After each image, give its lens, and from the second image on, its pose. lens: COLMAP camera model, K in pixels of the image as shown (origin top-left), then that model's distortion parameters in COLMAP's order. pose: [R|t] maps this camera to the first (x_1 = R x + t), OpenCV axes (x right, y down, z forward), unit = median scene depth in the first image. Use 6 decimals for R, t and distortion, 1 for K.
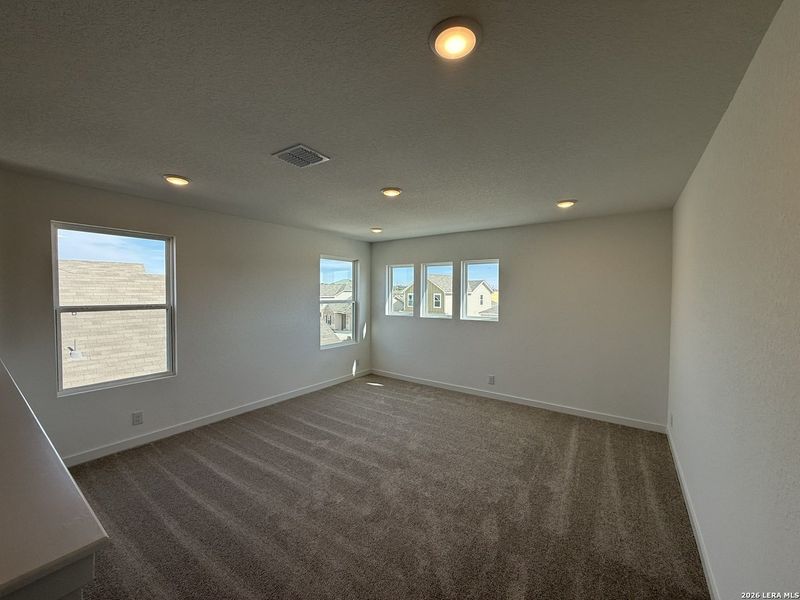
lens RADIAL K [[317.8, 0, 396.3], [0, 317.8, 302.4], [0, 0, 1]] dist [0.002715, 0.000441]
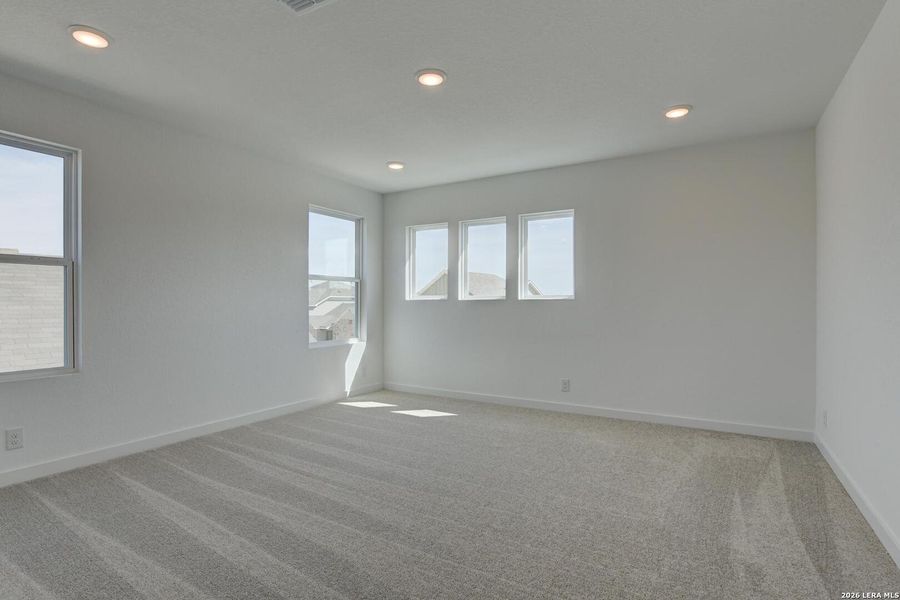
lens RADIAL K [[456.1, 0, 445.3], [0, 456.1, 302.7], [0, 0, 1]] dist [-0.003879, -0.001307]
pose [[0.996263, -0.005384, 0.086202, -0.042498], [0.007283, 0.999737, -0.021732, 0.086372], [-0.086062, 0.022279, 0.996041, 0.040106]]
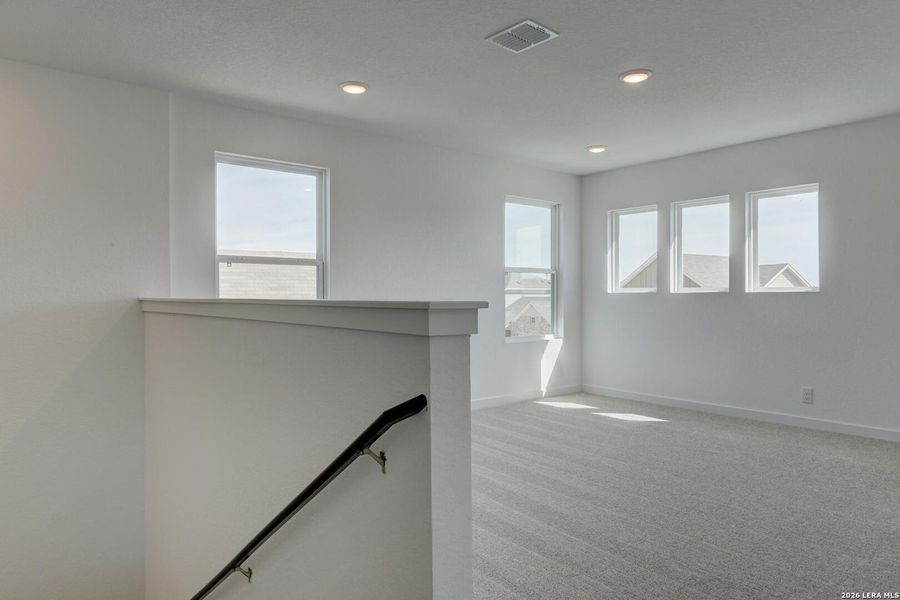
lens RADIAL K [[574.3, 0, 447.7], [0, 574.3, 291.6], [0, 0, 1]] dist [-0.002123, -0.001646]
pose [[0.964829, -0.007584, -0.262770, -0.051063], [-0.000517, 0.999527, -0.030748, 0.090881], [0.262879, 0.029802, 0.964368, -0.164721]]
